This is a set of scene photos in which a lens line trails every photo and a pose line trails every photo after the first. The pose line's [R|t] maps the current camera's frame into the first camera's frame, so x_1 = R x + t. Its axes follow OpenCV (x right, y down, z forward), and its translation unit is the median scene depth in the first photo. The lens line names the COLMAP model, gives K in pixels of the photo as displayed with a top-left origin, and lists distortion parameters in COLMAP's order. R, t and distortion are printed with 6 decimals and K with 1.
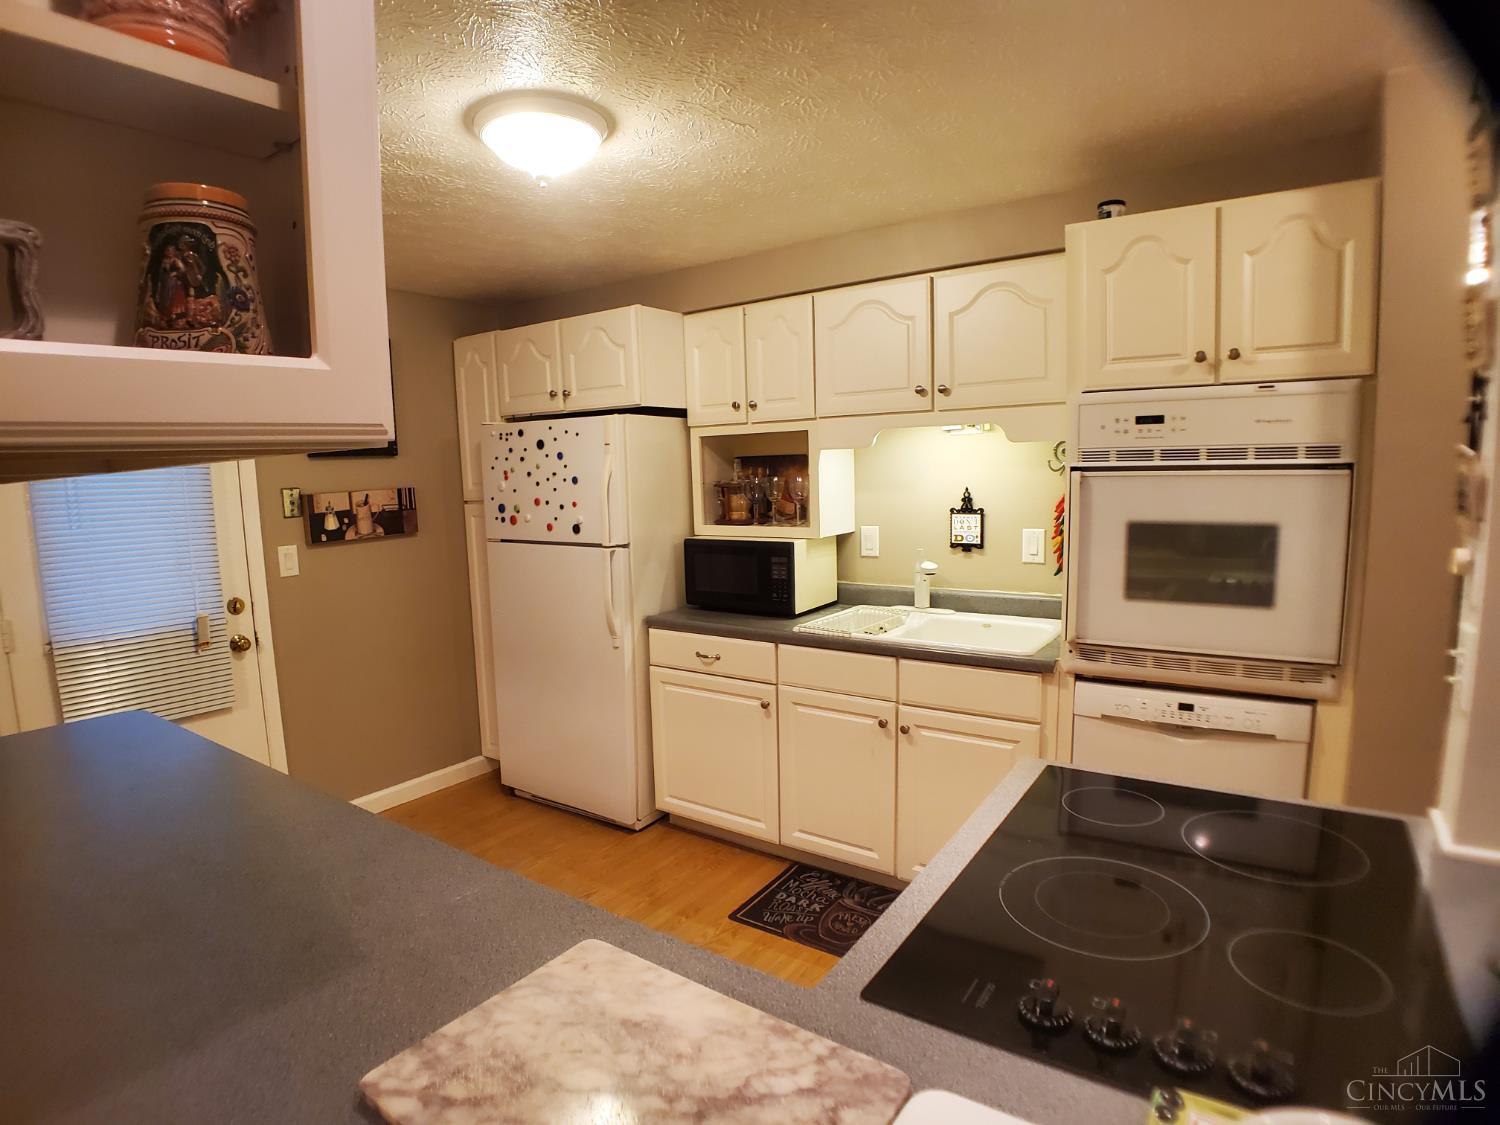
lens RADIAL K [[809.3, 0, 689.5], [0, 809.3, 546.5], [0, 0, 1]] dist [-0.072173, 0.001405]
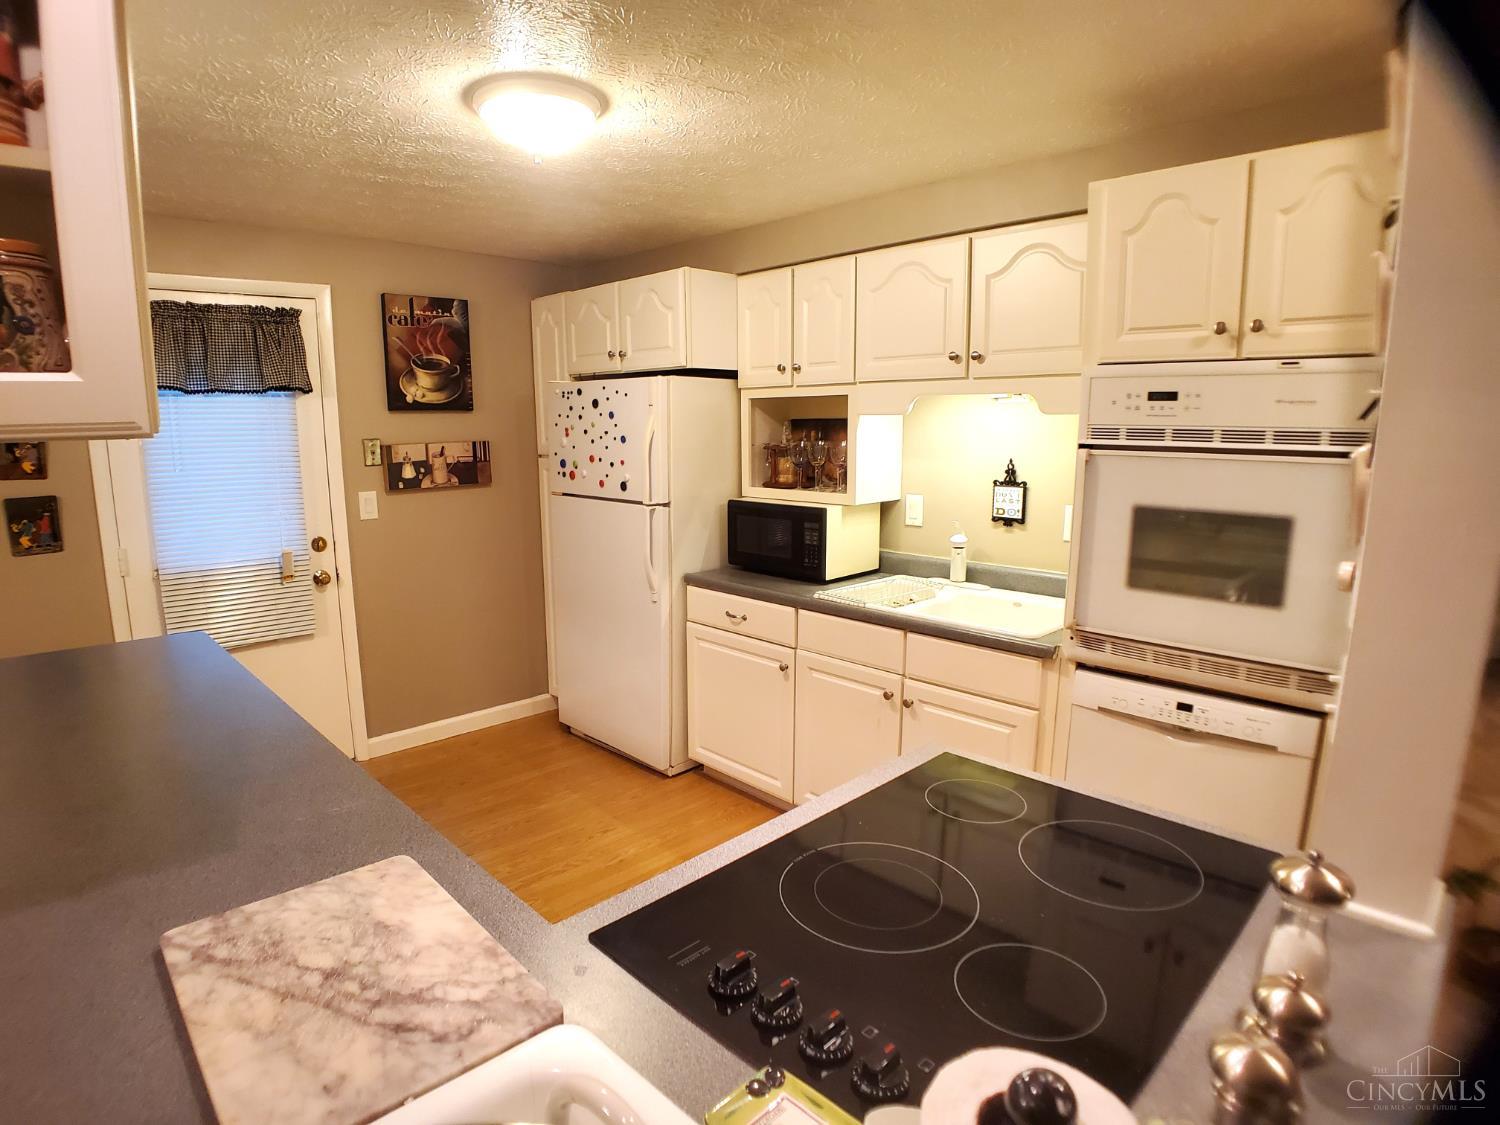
lens RADIAL K [[809.3, 0, 689.5], [0, 809.3, 546.5], [0, 0, 1]] dist [-0.072173, 0.001405]
pose [[0.981503, 0.051580, -0.184370, 0.158688], [-0.040476, 0.997161, 0.063492, -0.015496], [0.187122, -0.054855, 0.980804, -0.011228]]
